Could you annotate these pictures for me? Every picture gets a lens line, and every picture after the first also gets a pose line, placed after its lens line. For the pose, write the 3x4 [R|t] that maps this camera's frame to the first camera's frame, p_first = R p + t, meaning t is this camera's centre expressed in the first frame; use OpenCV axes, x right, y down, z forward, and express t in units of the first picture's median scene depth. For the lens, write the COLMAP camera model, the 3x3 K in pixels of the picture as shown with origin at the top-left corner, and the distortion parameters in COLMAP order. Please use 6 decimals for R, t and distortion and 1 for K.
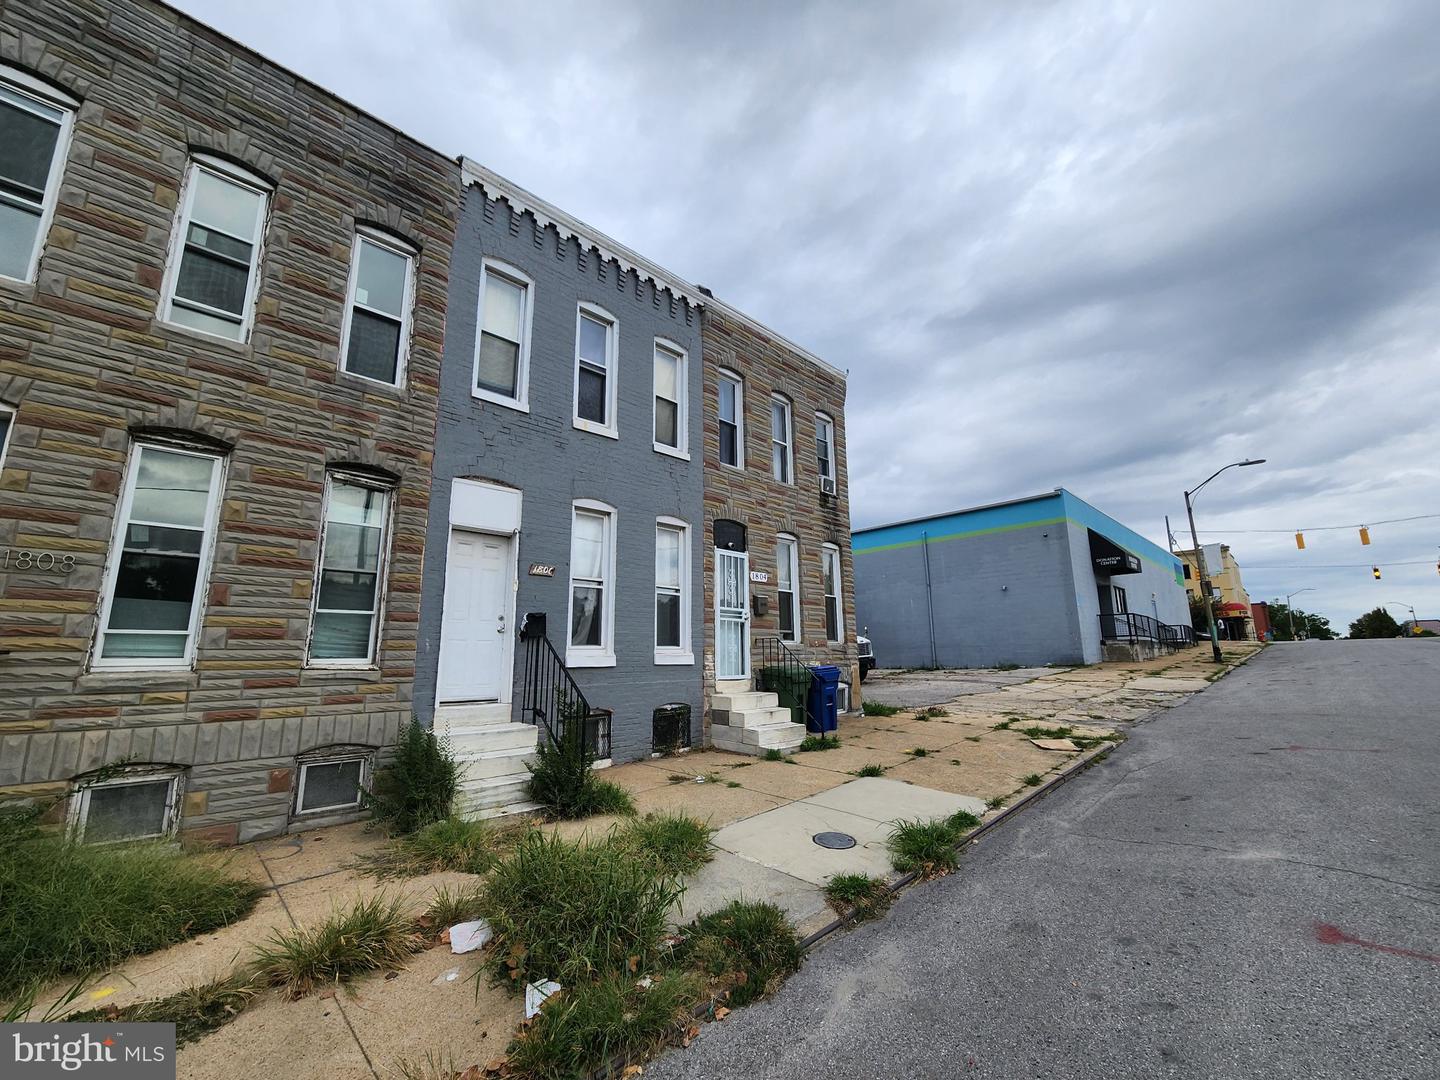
lens RADIAL K [[597.8, 0, 722.8], [0, 597.8, 538.0], [0, 0, 1]] dist [-0.002970, 0.000501]
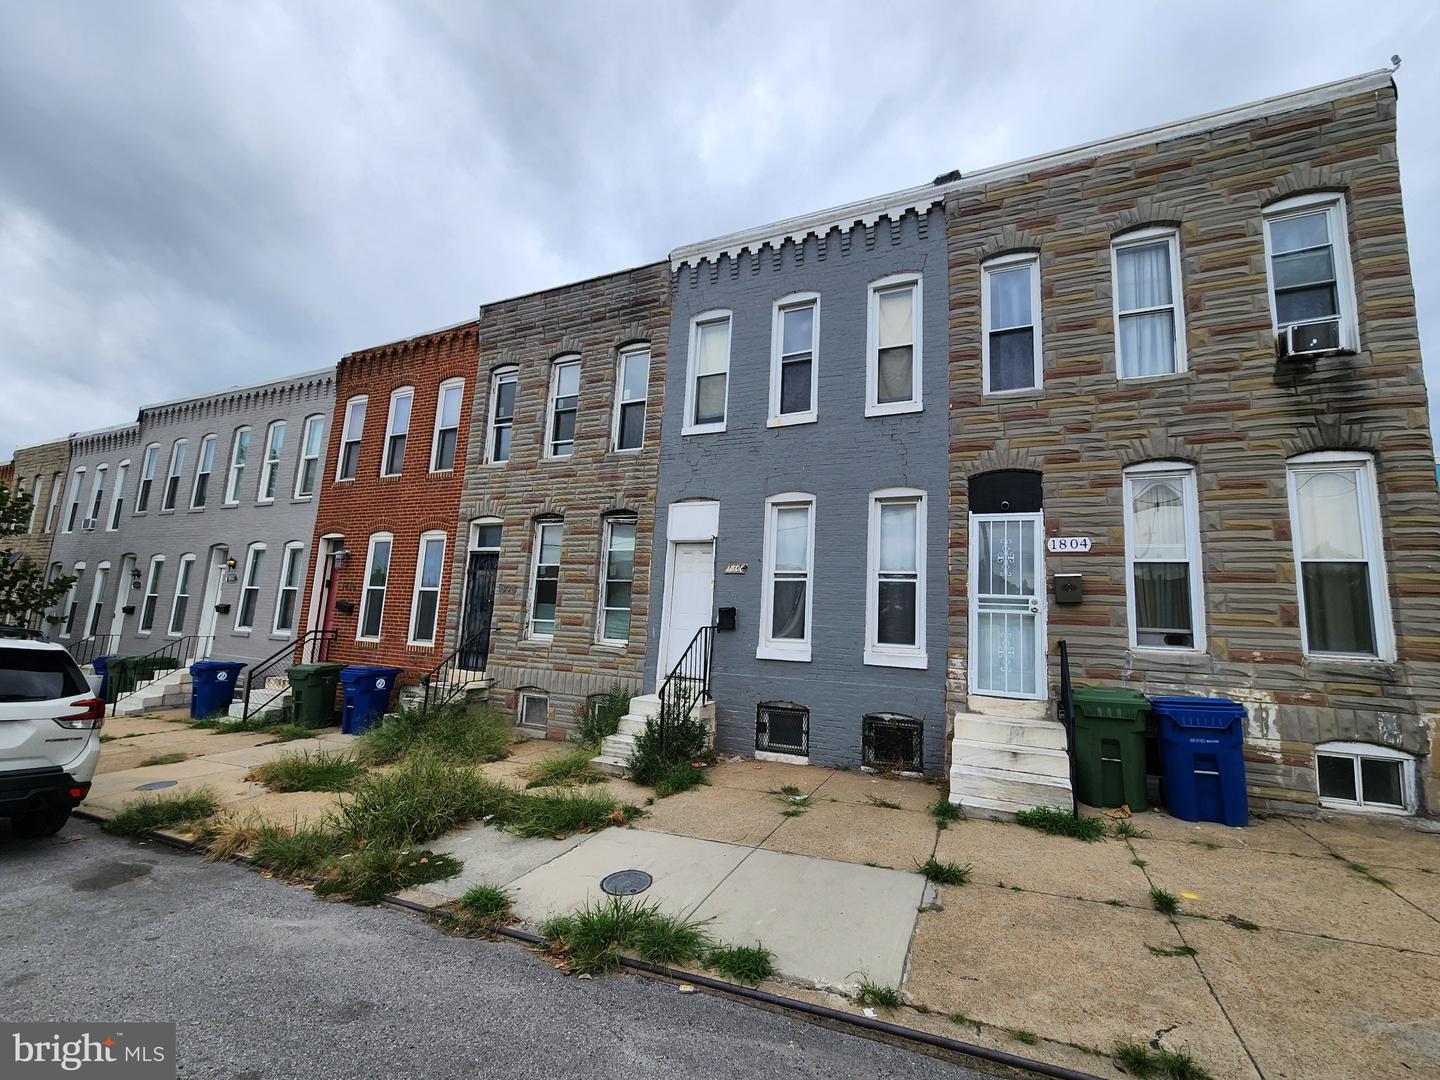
lens RADIAL K [[597.8, 0, 745.6], [0, 597.8, 537.7], [0, 0, 1]] dist [-0.002970, 0.000501]
pose [[0.356552, -0.112495, -0.927478, 0.581908], [0.135716, 0.988431, -0.067714, 0.058816], [0.924365, -0.101730, 0.367695, 0.484954]]
